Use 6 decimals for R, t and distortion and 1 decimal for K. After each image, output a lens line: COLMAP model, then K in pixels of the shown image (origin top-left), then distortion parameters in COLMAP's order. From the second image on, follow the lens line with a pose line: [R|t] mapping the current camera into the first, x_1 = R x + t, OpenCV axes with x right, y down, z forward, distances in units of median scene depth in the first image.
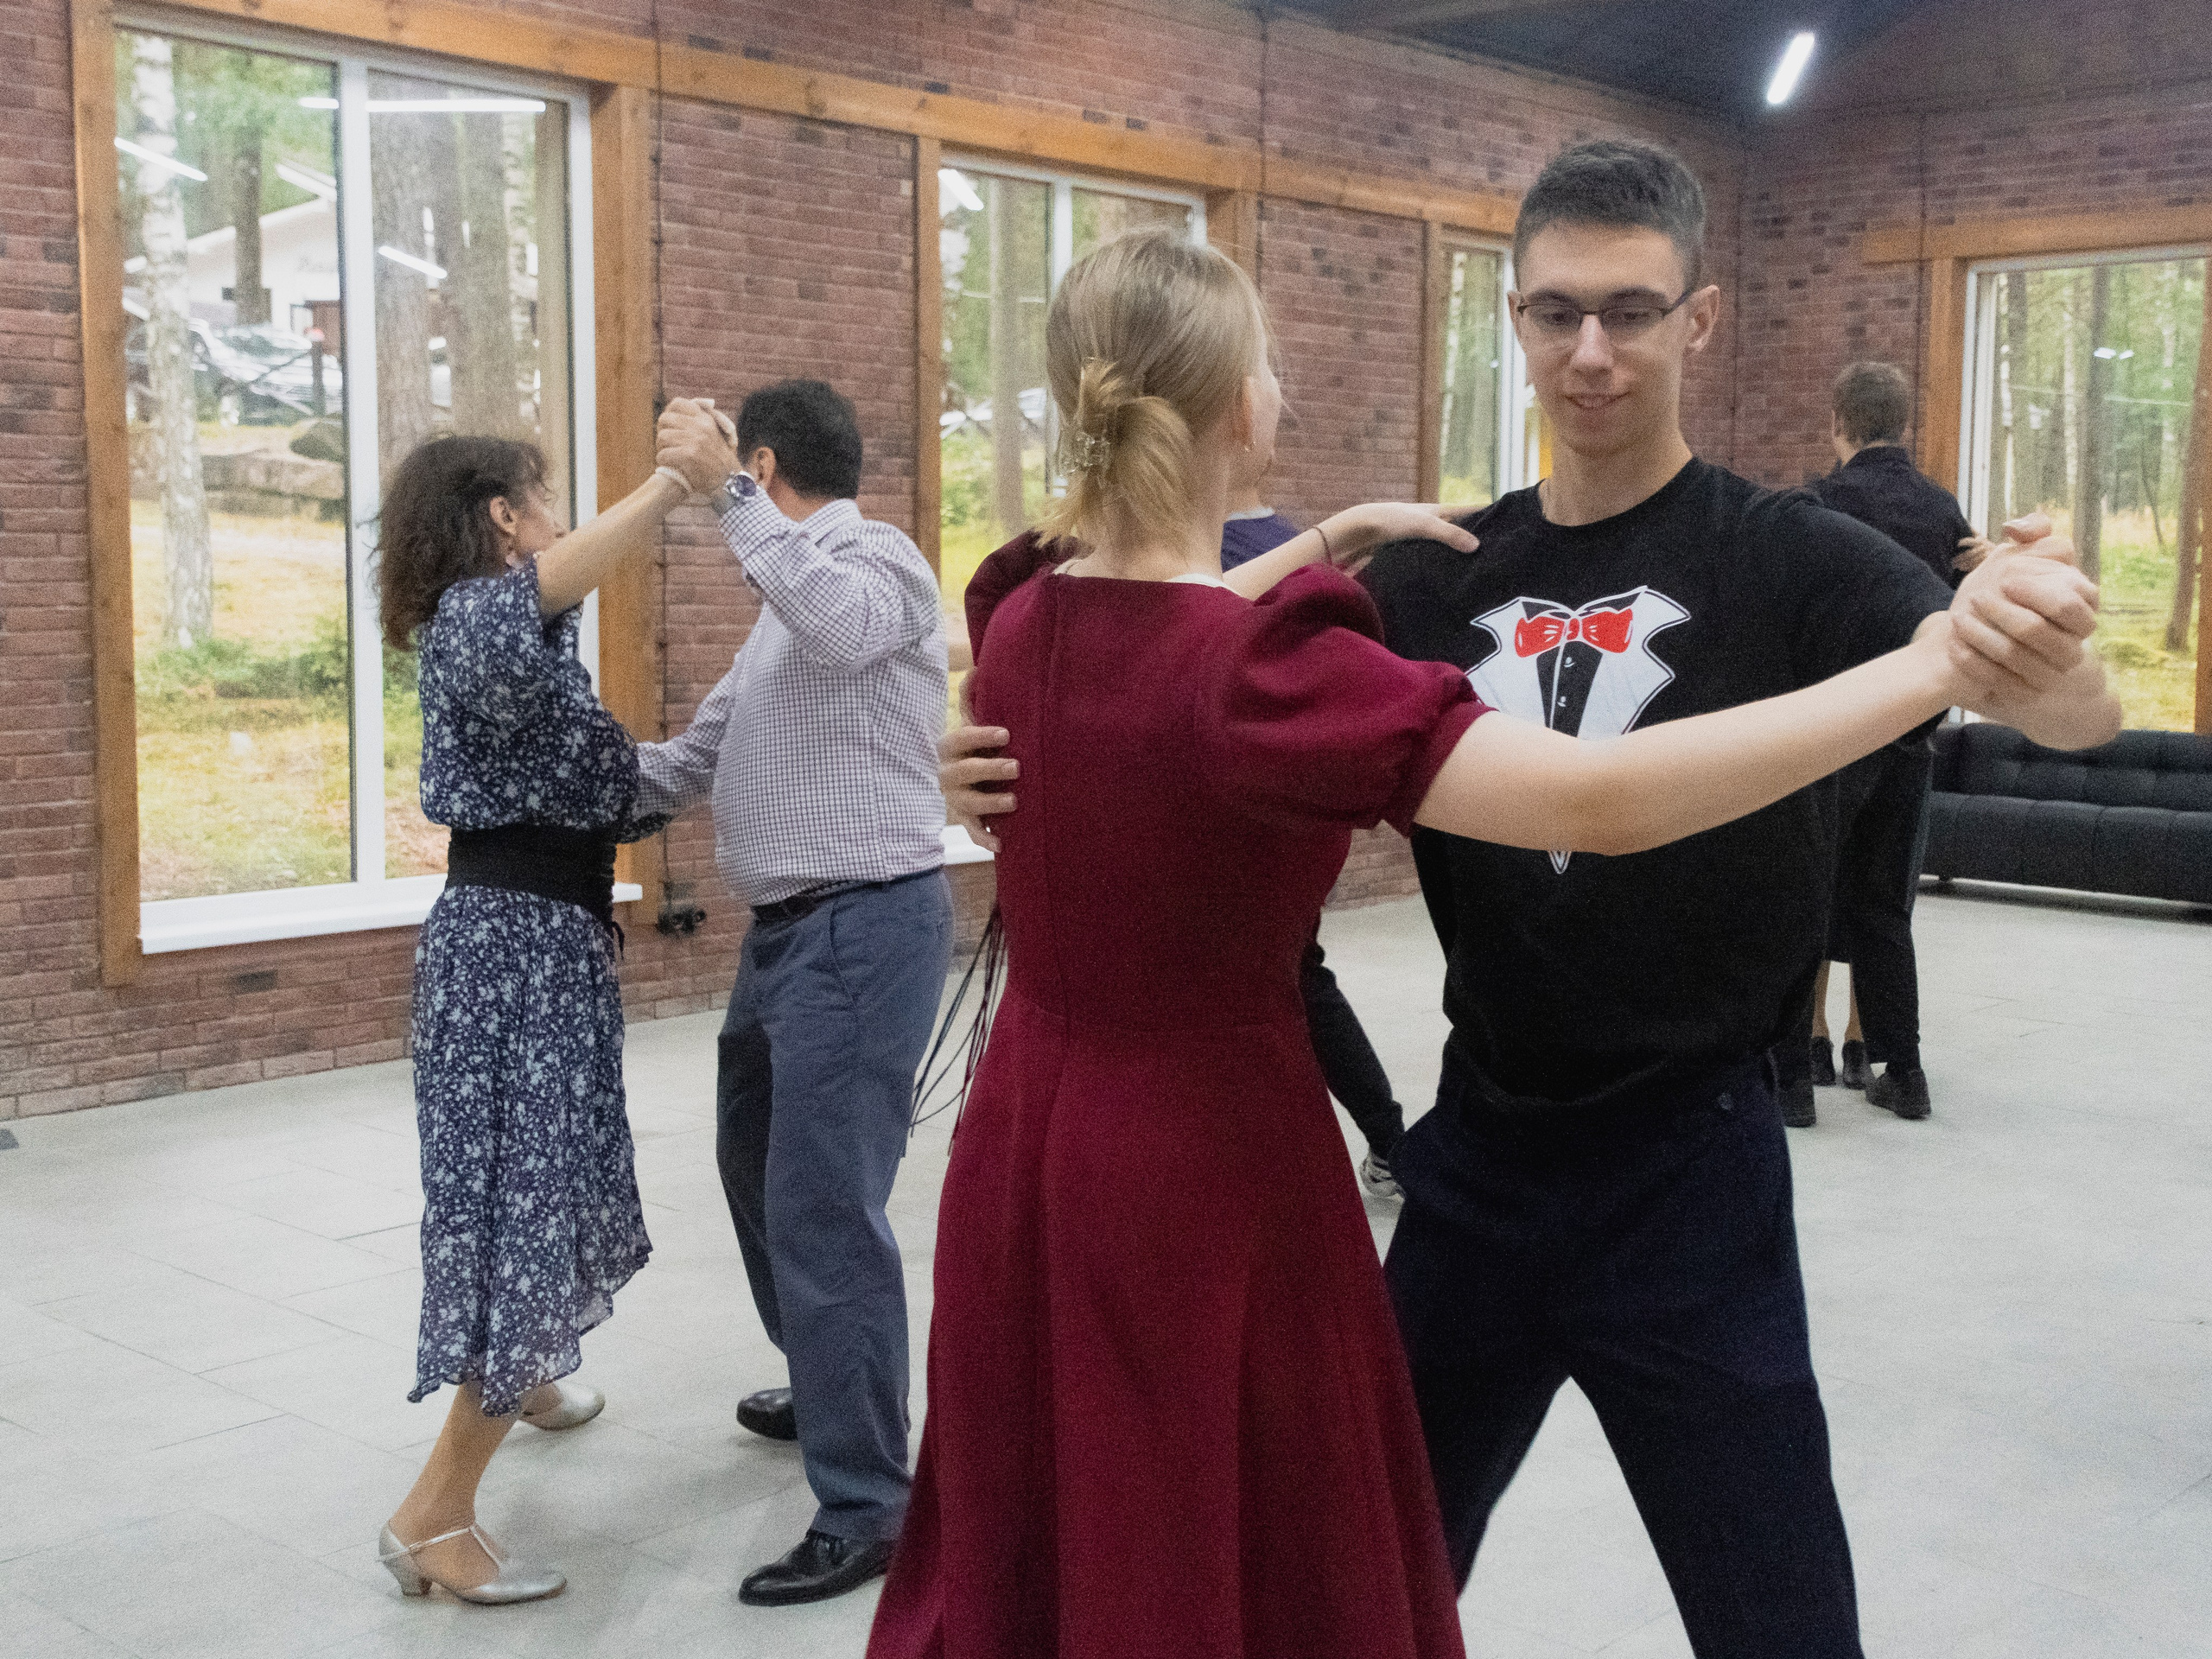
lens RADIAL K [[2566.6, 0, 1151.7], [0, 2566.6, 817.9], [0, 0, 1]] dist [-0.003131, 0.021004]
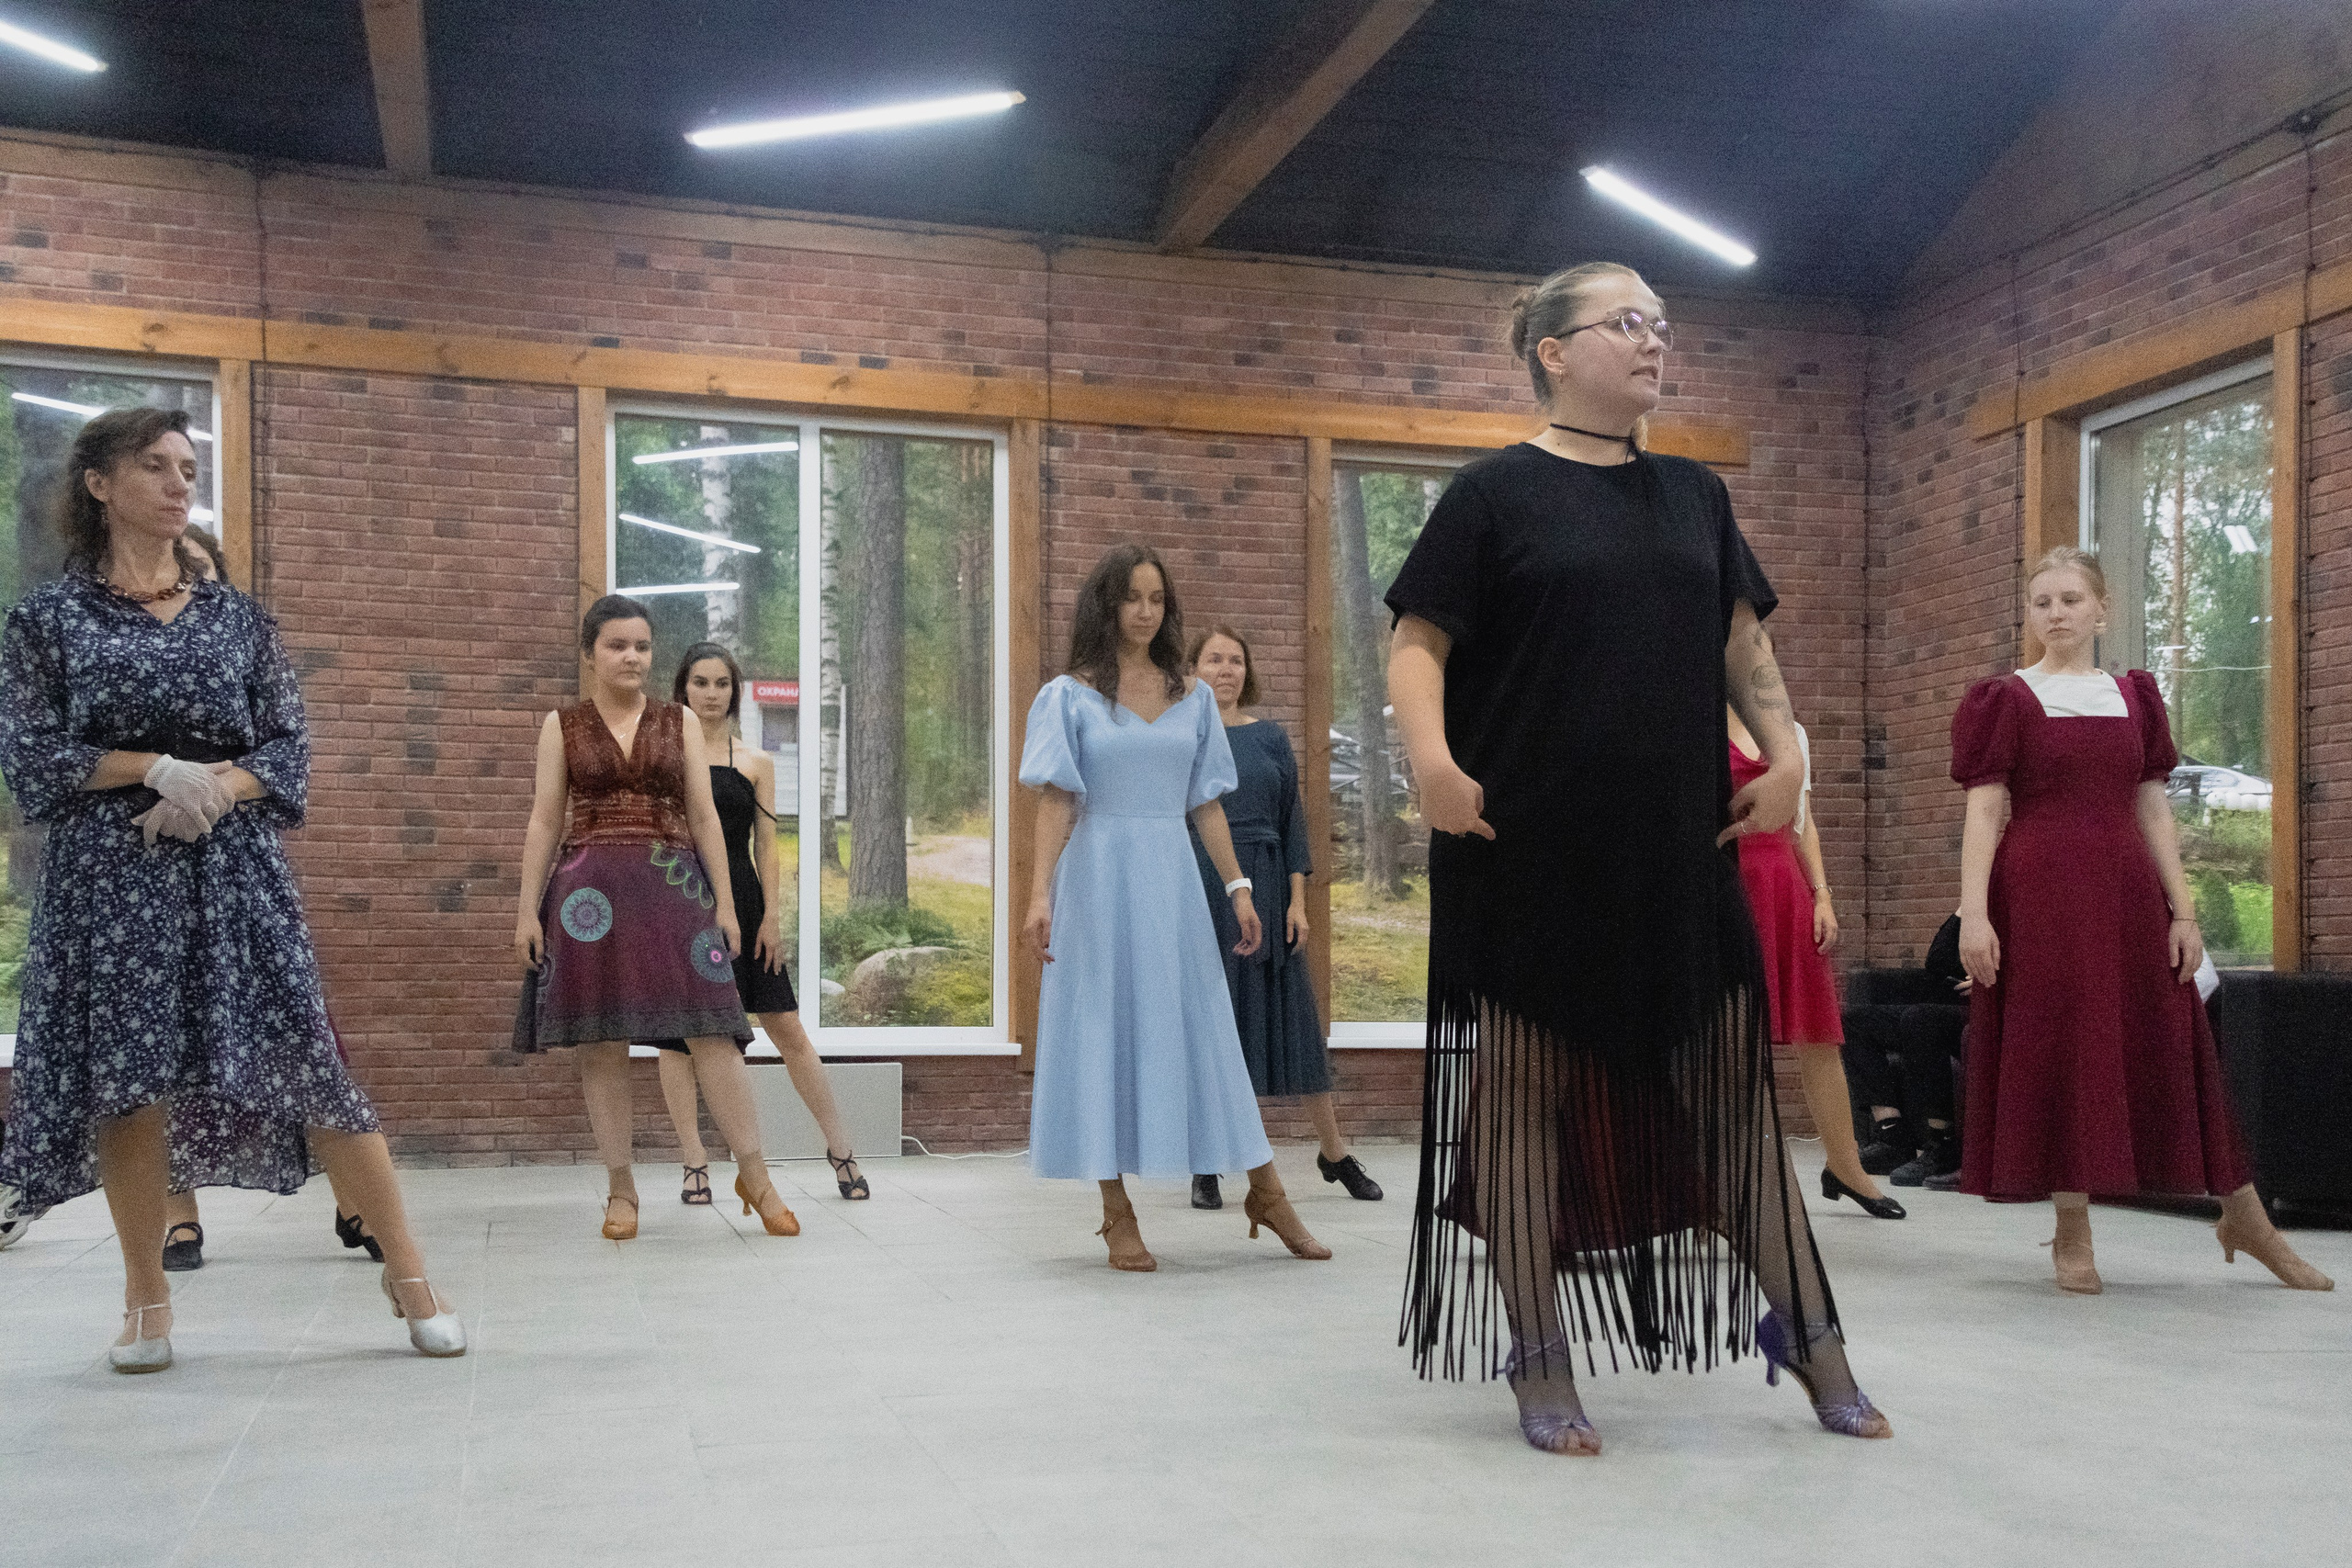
lens RADIAL K [[2263.4, 0, 1169.8], [0, 2263.4, 924.0], [0, 0, 1]] dist [0.037194, 0.013234]
pose [[0.847892, -0.008911, -0.530095, 0.543075], [-0.053038, 0.993417, -0.101534, 0.040492], [0.527510, 0.114205, 0.841838, 0.292312]]
